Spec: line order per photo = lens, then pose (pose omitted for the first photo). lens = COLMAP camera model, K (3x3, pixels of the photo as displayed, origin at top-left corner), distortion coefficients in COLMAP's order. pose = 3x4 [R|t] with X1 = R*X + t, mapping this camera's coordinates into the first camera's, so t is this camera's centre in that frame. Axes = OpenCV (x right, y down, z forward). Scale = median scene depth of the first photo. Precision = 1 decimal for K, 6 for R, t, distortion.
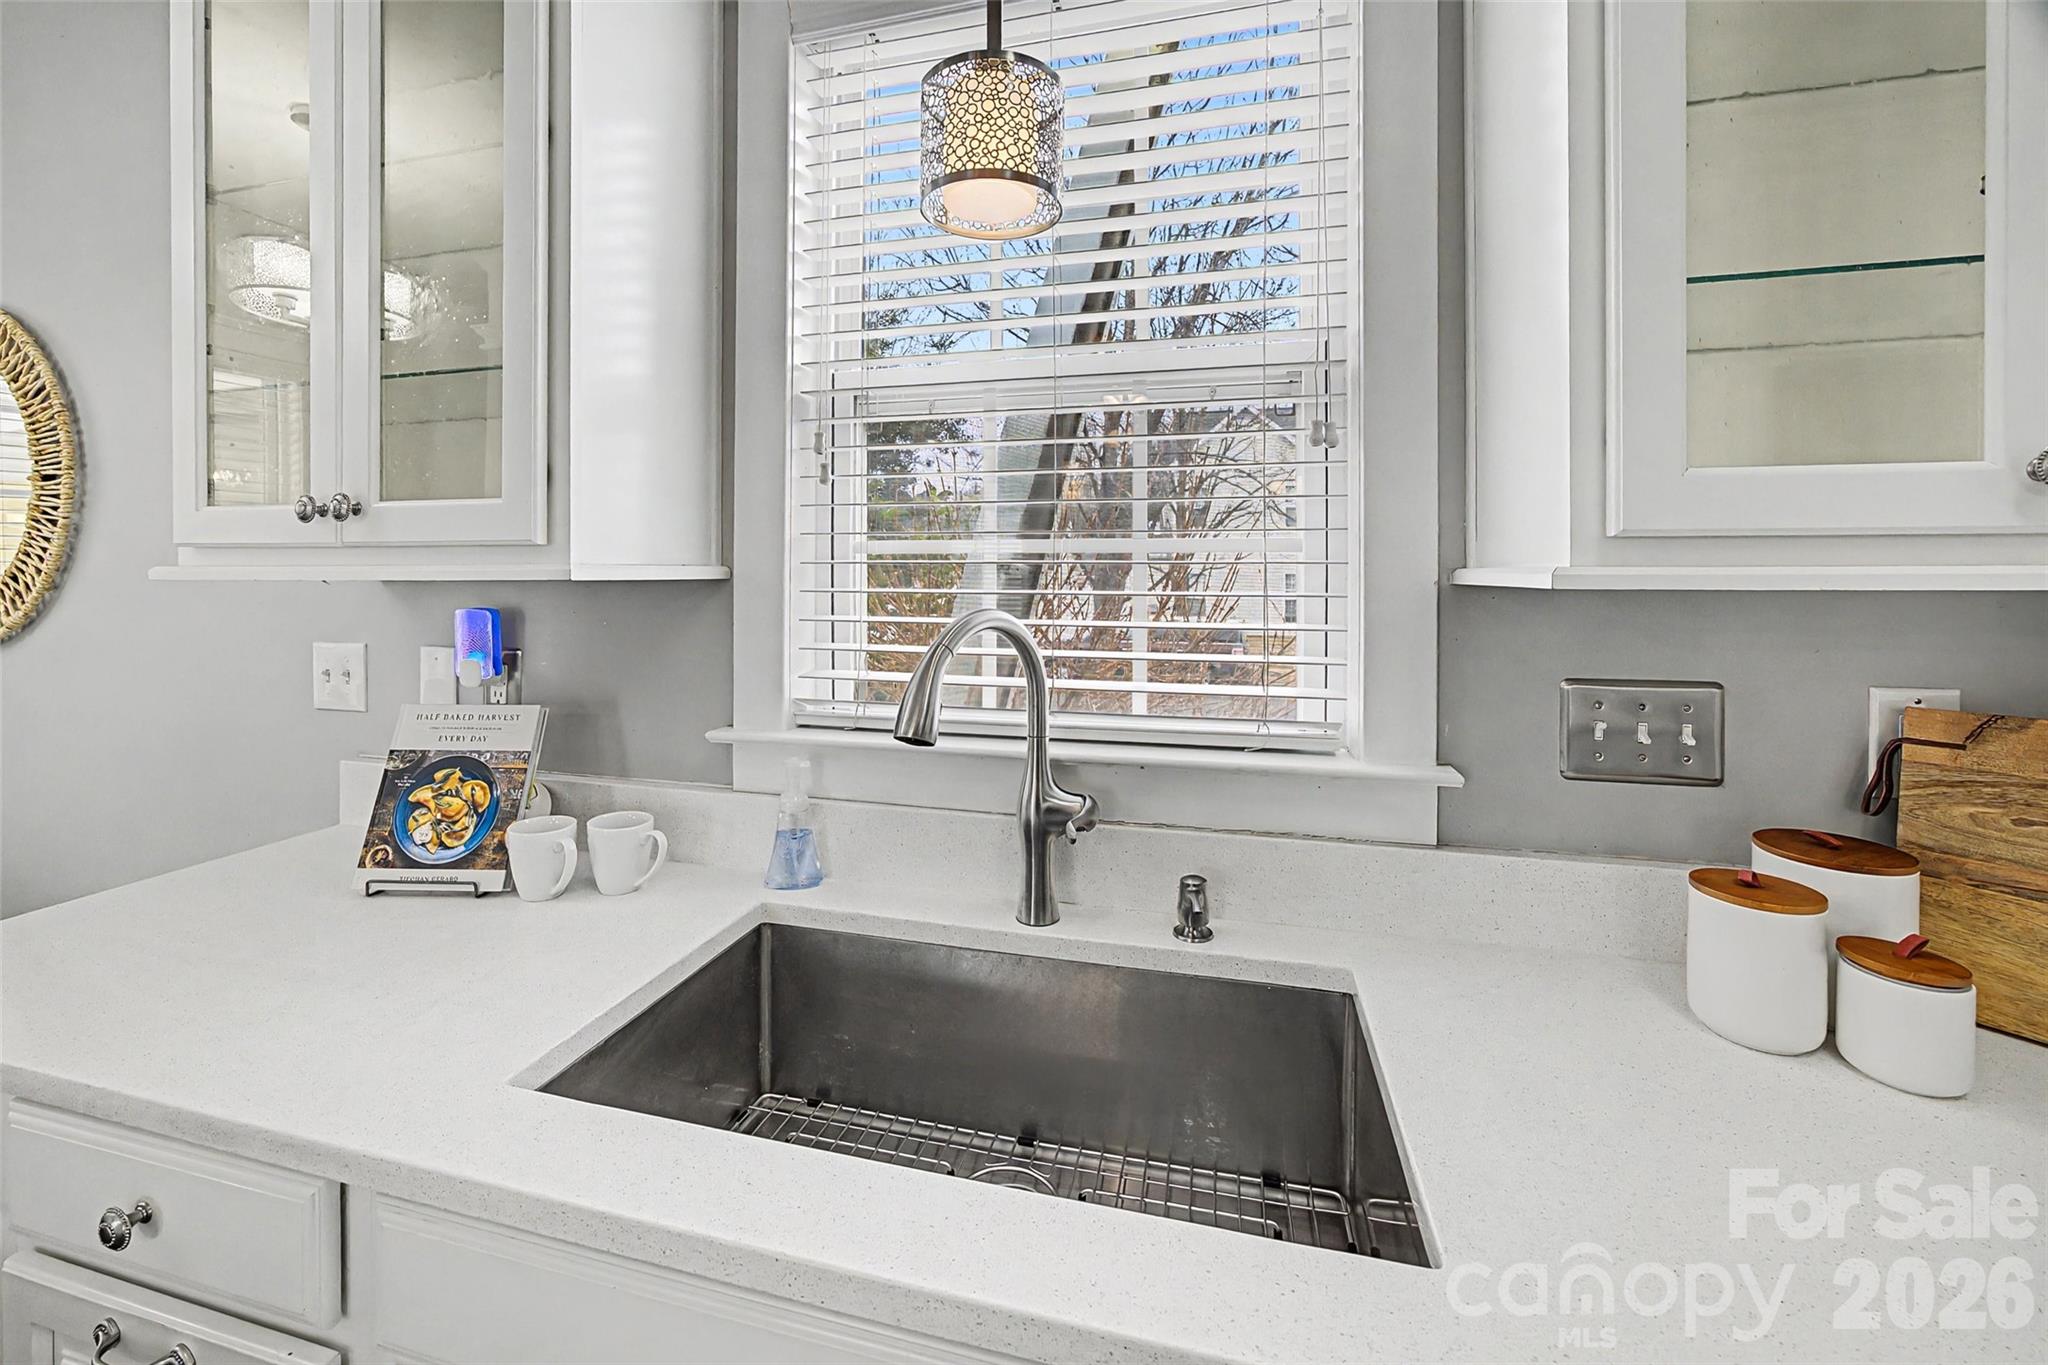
lens RADIAL K [[785.7, 0, 1024.1], [0, 785.7, 565.5], [0, 0, 1]] dist [-0.029237, 0.000021]
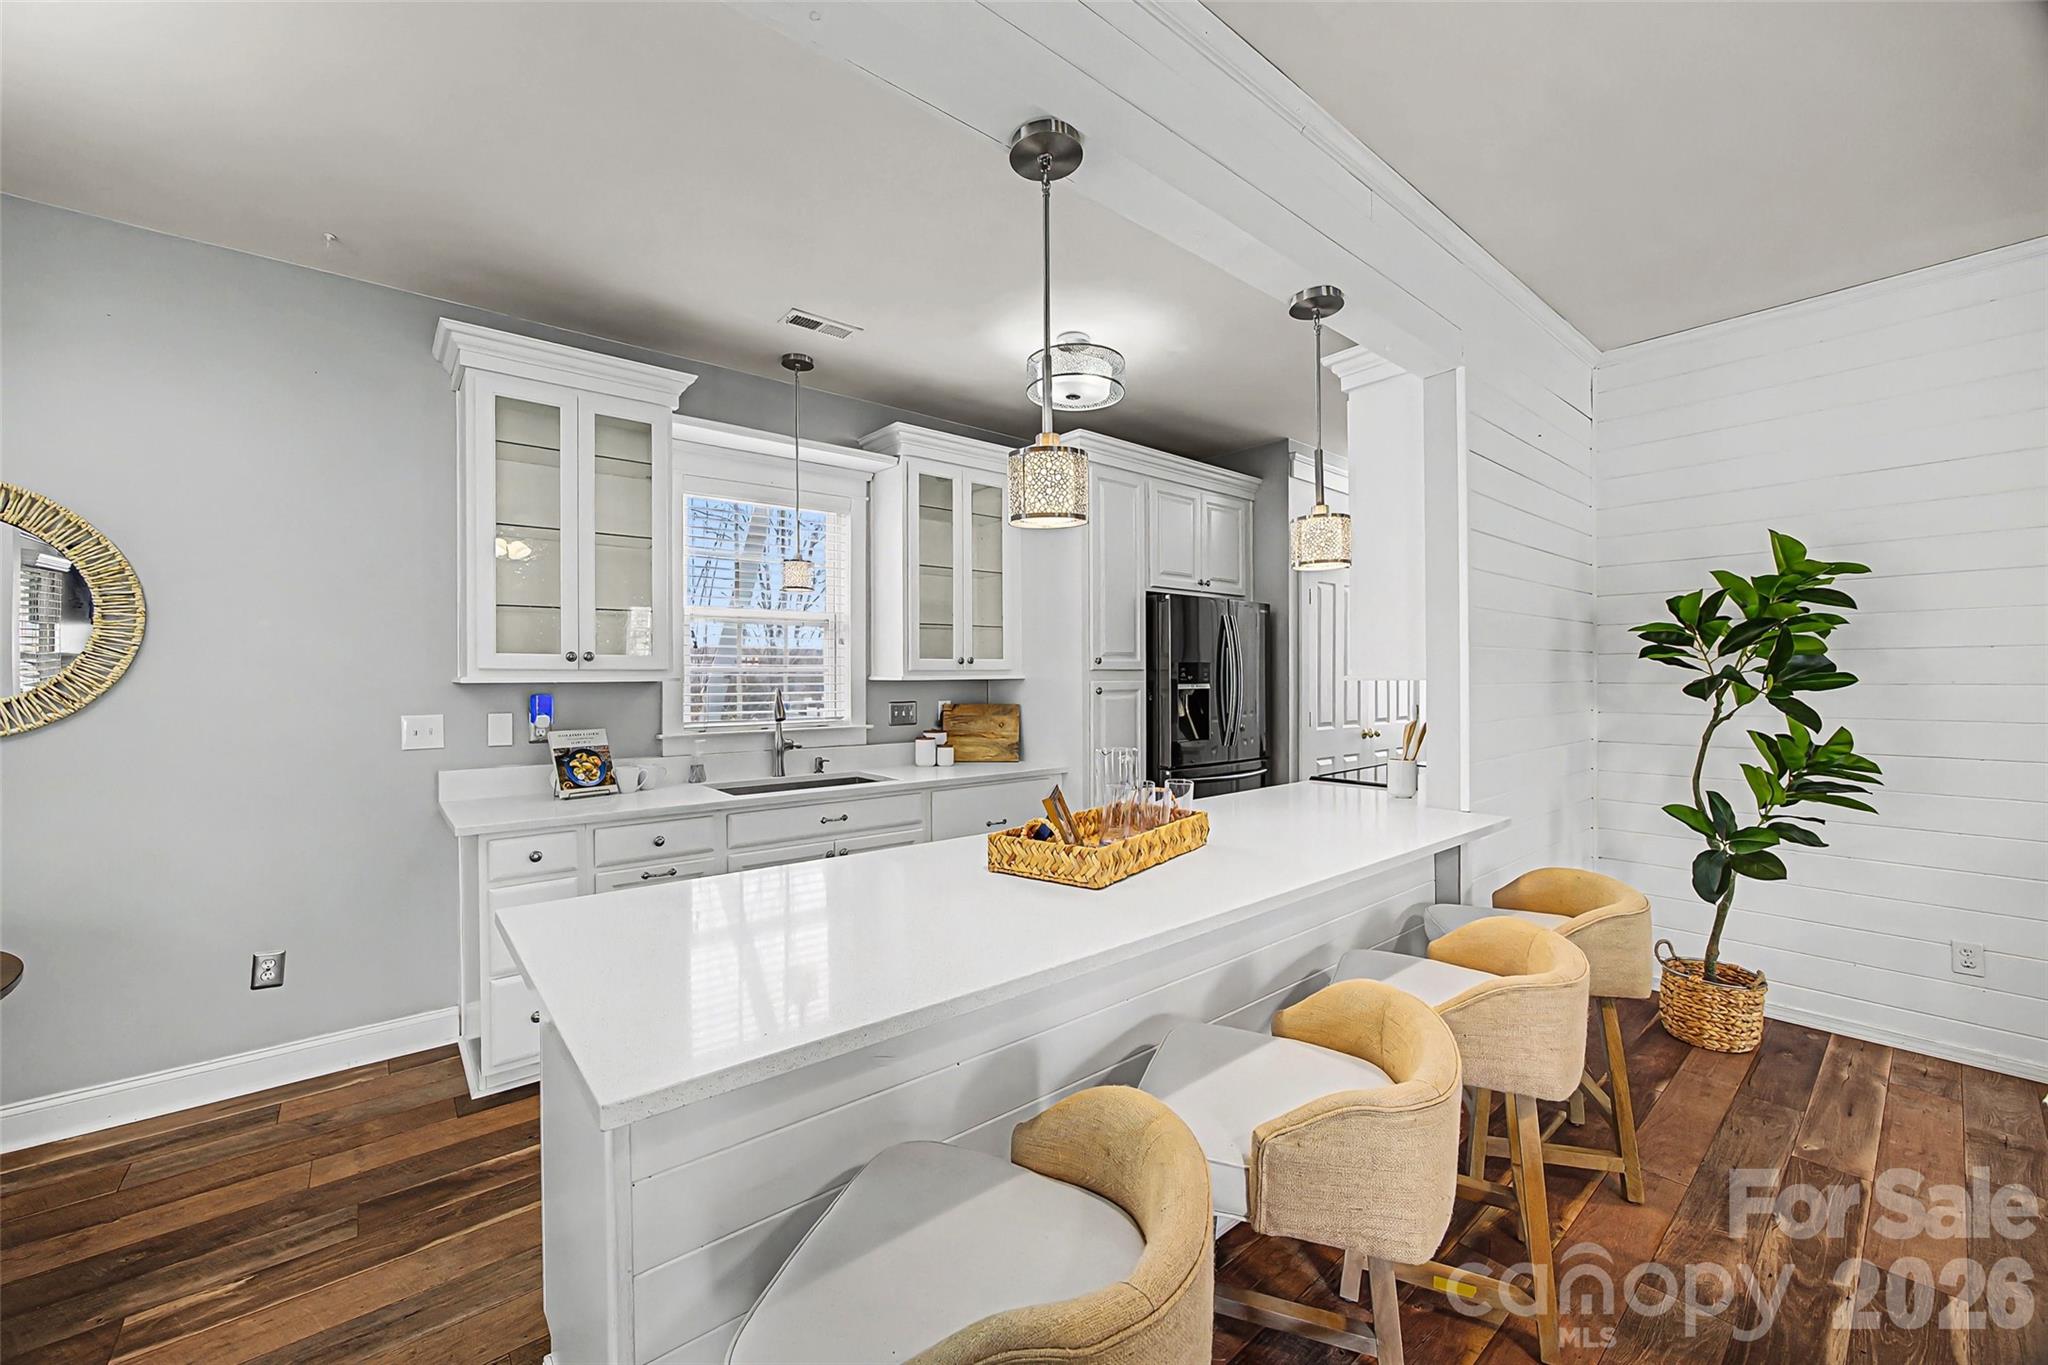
lens RADIAL K [[798.6, 0, 1026.8], [0, 798.6, 678.8], [0, 0, 1]] dist [0.000267, 0.000235]
pose [[0.549025, -0.000134, 0.835806, -2.624091], [-0.001604, 0.999998, 0.001214, 0.008112], [-0.835805, -0.002008, 0.549023, -2.104662]]
